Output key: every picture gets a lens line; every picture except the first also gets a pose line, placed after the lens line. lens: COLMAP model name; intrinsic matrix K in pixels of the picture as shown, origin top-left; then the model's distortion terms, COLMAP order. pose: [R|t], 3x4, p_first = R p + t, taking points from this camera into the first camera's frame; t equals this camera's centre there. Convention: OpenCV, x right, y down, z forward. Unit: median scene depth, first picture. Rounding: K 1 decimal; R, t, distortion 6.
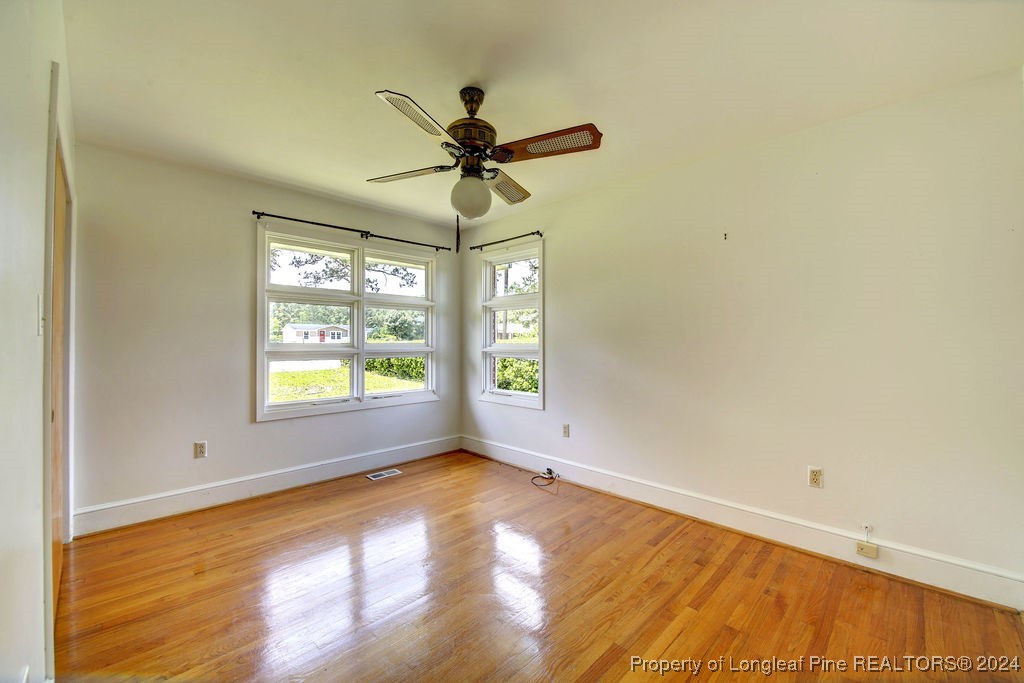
lens RADIAL K [[414.8, 0, 513.0], [0, 414.8, 338.8], [0, 0, 1]] dist [-0.007267, -0.005004]
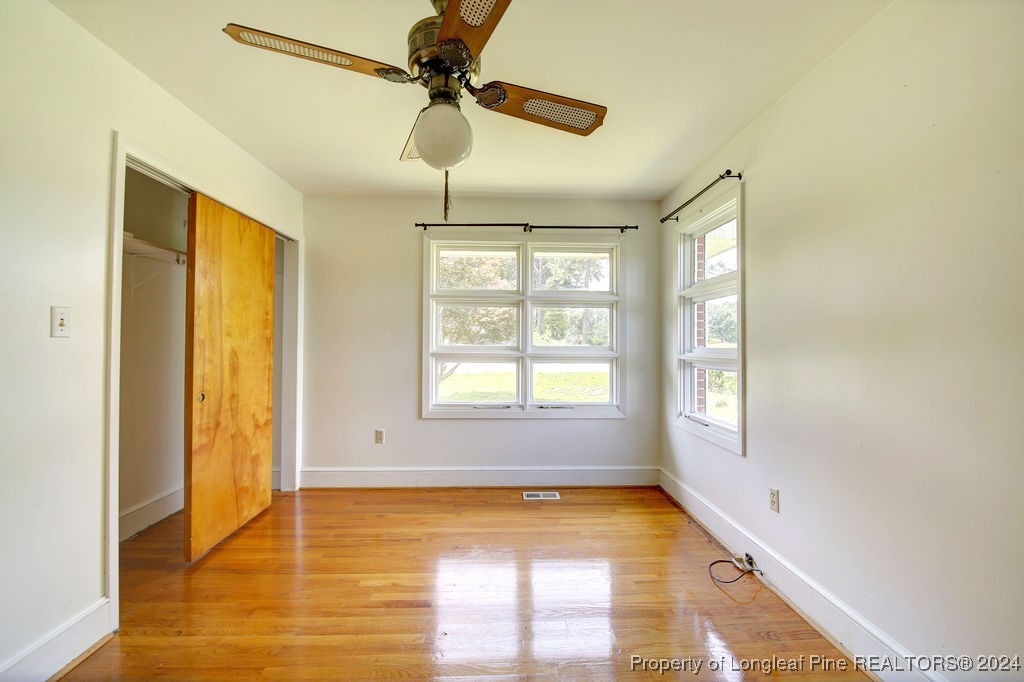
lens RADIAL K [[414.8, 0, 513.0], [0, 414.8, 338.3], [0, 0, 1]] dist [-0.007267, -0.005004]
pose [[0.728255, -0.003999, -0.685295, 0.248037], [-0.002104, 0.999965, -0.008072, 0.000611], [0.685303, 0.007321, 0.728221, 0.314723]]
